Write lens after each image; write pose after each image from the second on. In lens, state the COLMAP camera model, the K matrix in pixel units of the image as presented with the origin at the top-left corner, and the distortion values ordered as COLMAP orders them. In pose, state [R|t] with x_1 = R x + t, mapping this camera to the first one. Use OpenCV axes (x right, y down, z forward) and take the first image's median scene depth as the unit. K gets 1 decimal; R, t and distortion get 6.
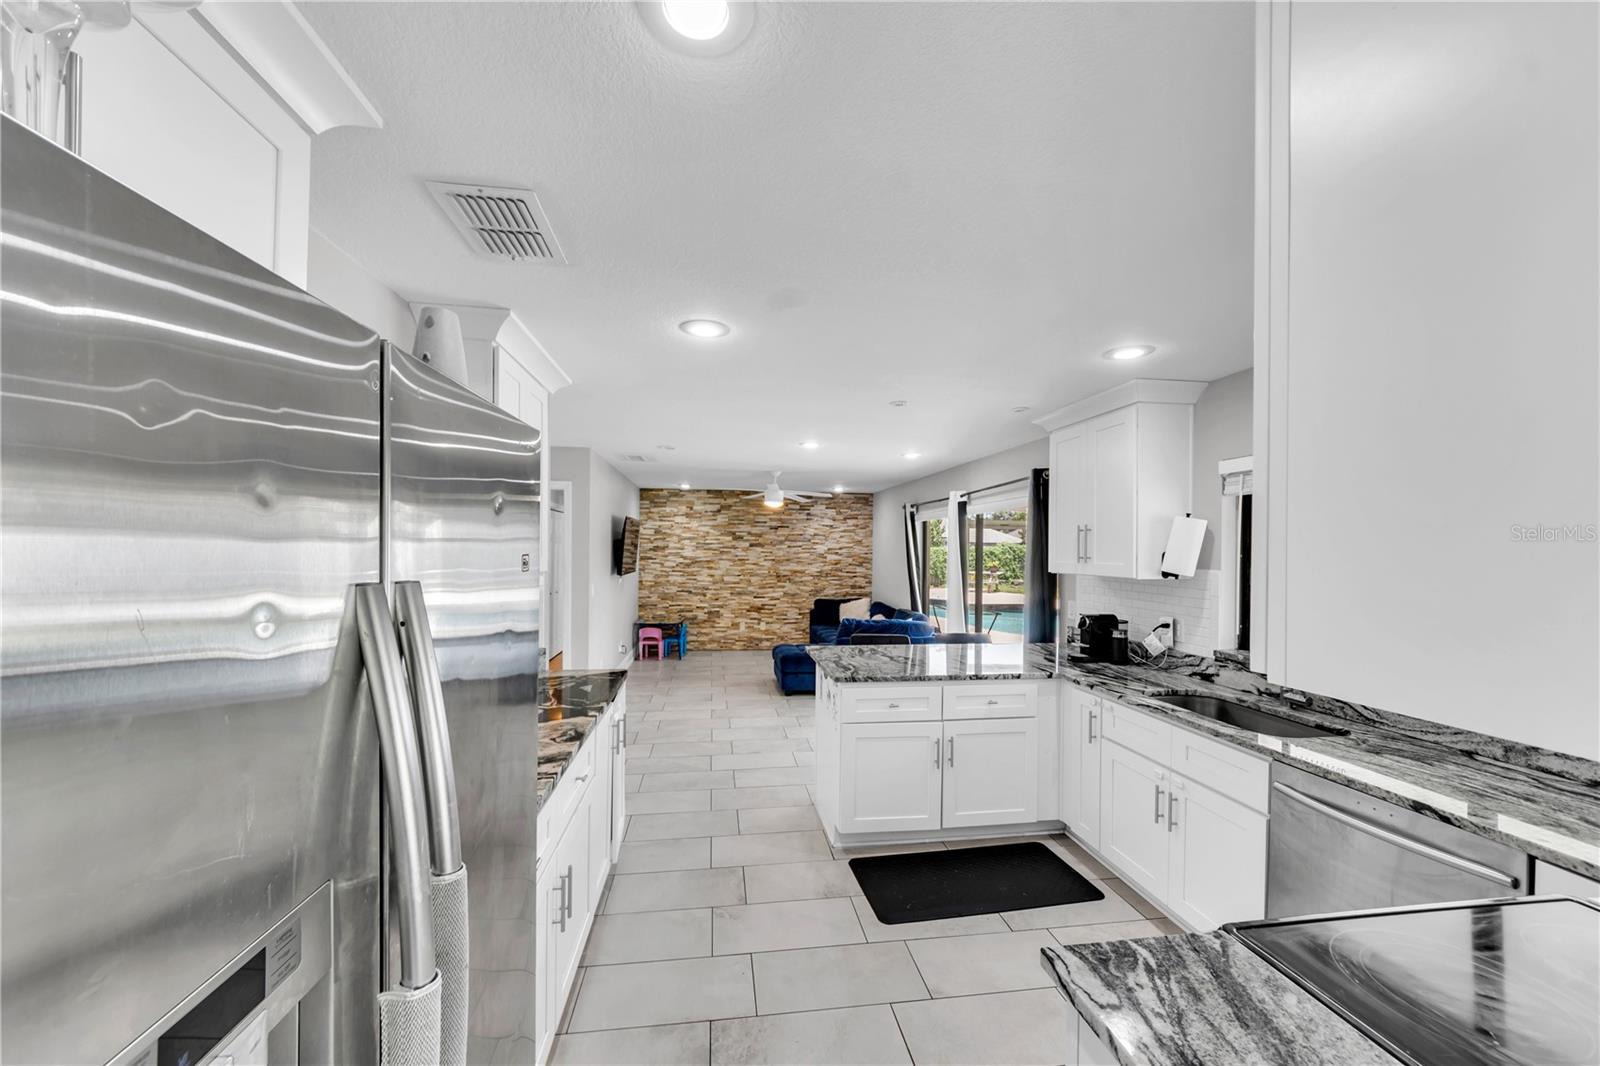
lens RADIAL K [[579.3, 0, 801.8], [0, 579.3, 556.1], [0, 0, 1]] dist [-0.001285, -0.000059]
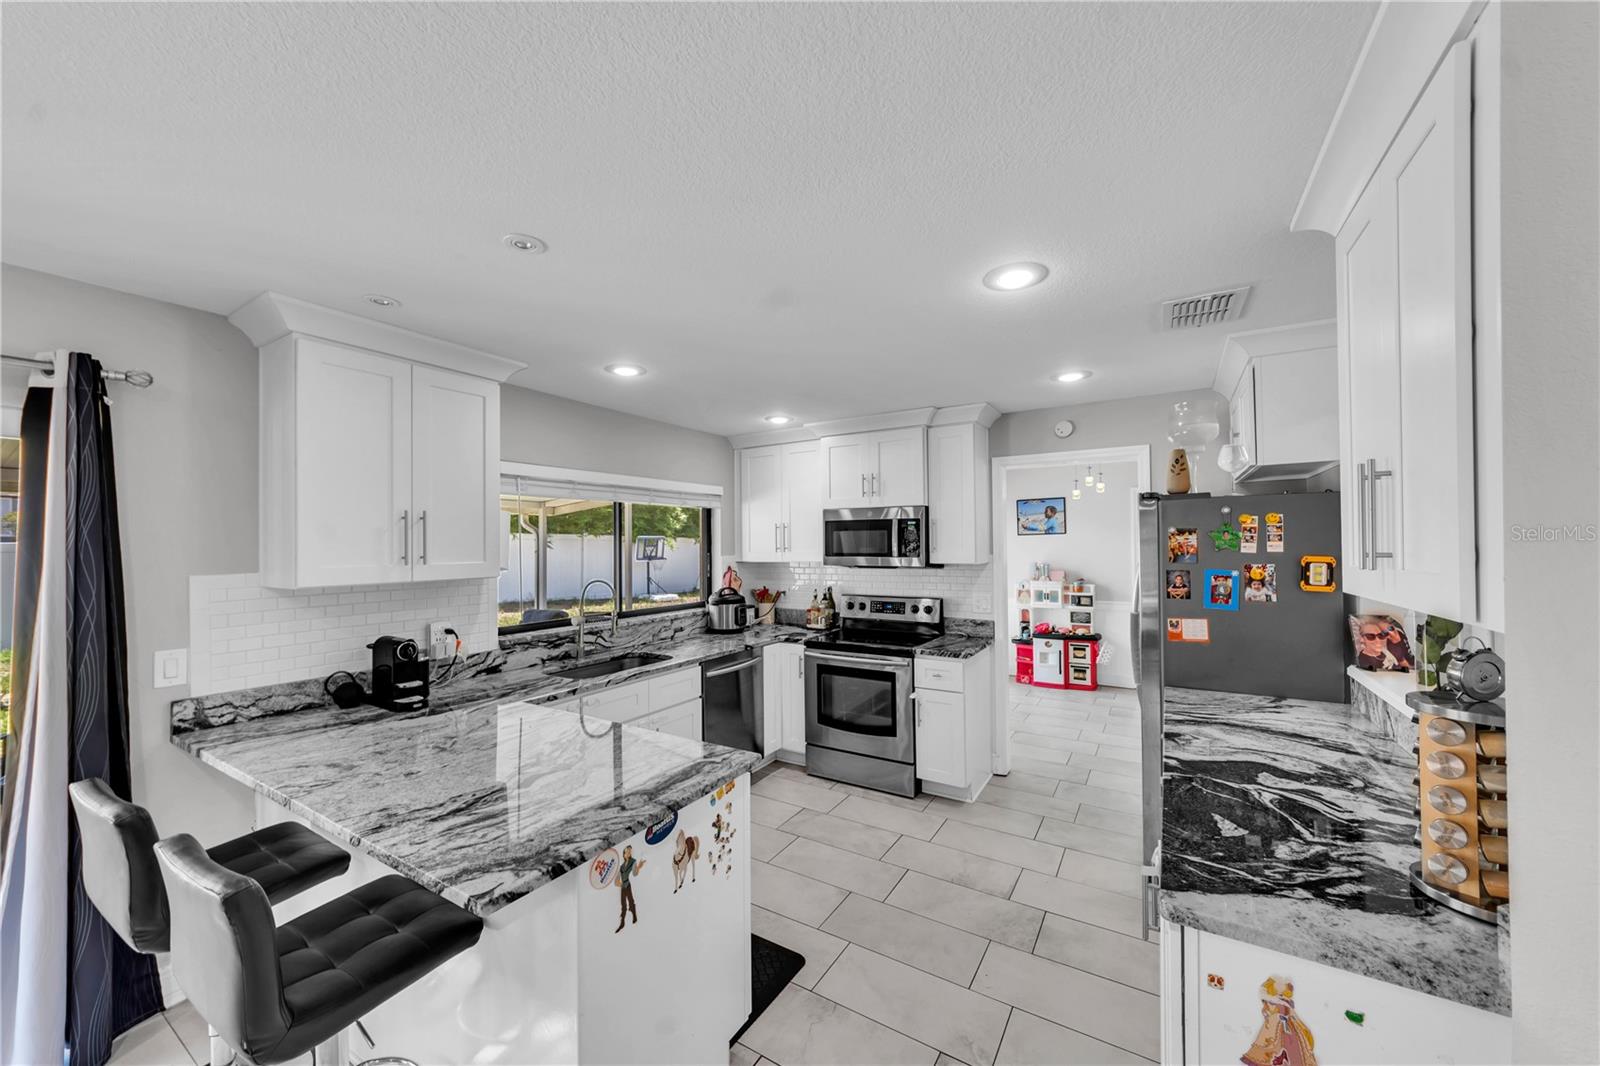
lens RADIAL K [[596.6, 0, 776.4], [0, 596.6, 538.3], [0, 0, 1]] dist [-0.000171, -0.000009]
pose [[-0.745290, 0.003070, 0.666733, -0.121656], [0.009436, 0.999938, 0.005944, -0.007782], [-0.666673, 0.010721, -0.745273, 0.471488]]
